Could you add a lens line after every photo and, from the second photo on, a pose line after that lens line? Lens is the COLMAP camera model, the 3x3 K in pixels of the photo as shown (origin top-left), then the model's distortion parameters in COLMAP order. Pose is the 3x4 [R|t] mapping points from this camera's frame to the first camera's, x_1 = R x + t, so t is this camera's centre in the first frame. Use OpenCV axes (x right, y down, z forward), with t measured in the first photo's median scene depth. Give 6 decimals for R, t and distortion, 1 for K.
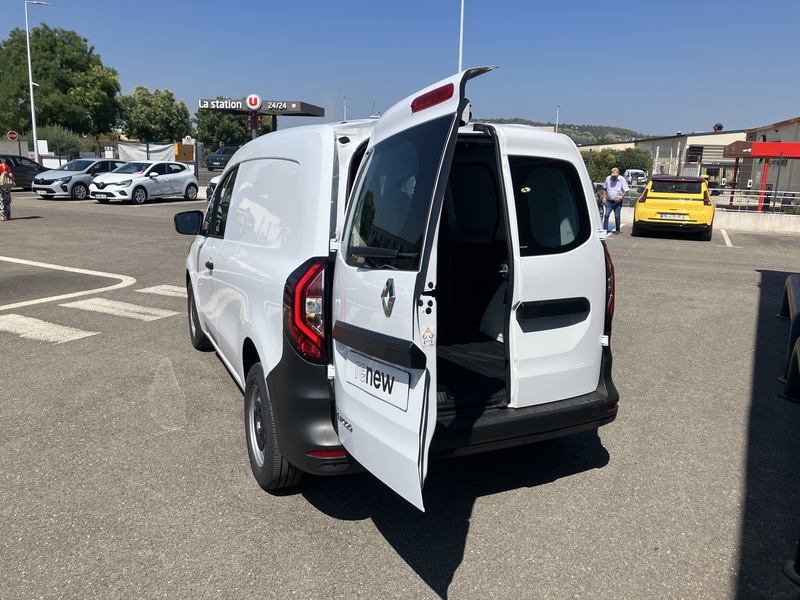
lens RADIAL K [[669.5, 0, 400.0], [0, 669.5, 300.0], [0, 0, 1]] dist [0.002745, 0.015288]
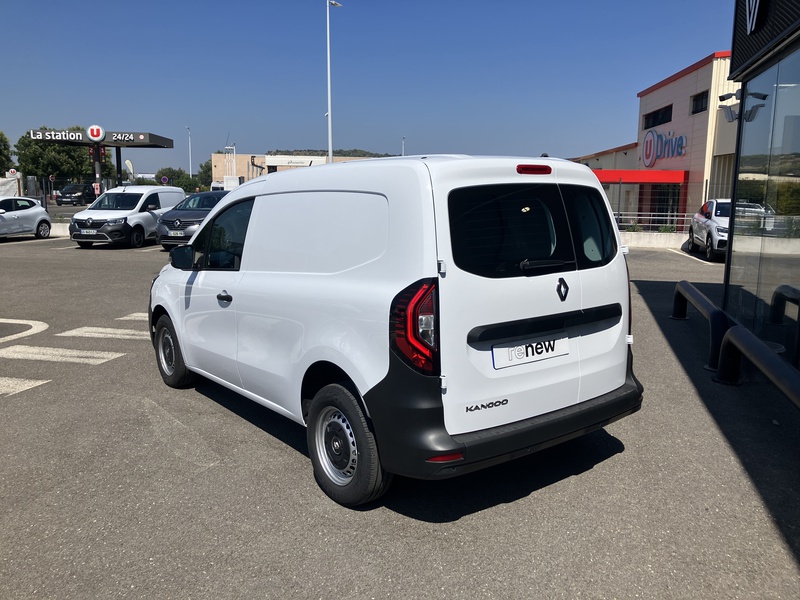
lens RADIAL K [[669.5, 0, 400.0], [0, 669.5, 300.0], [0, 0, 1]] dist [0.002745, 0.015288]
pose [[0.969730, -0.057130, 0.237402, -0.153615], [0.067359, 0.997108, -0.035191, 0.002571], [-0.234705, 0.050117, 0.970774, -0.017191]]
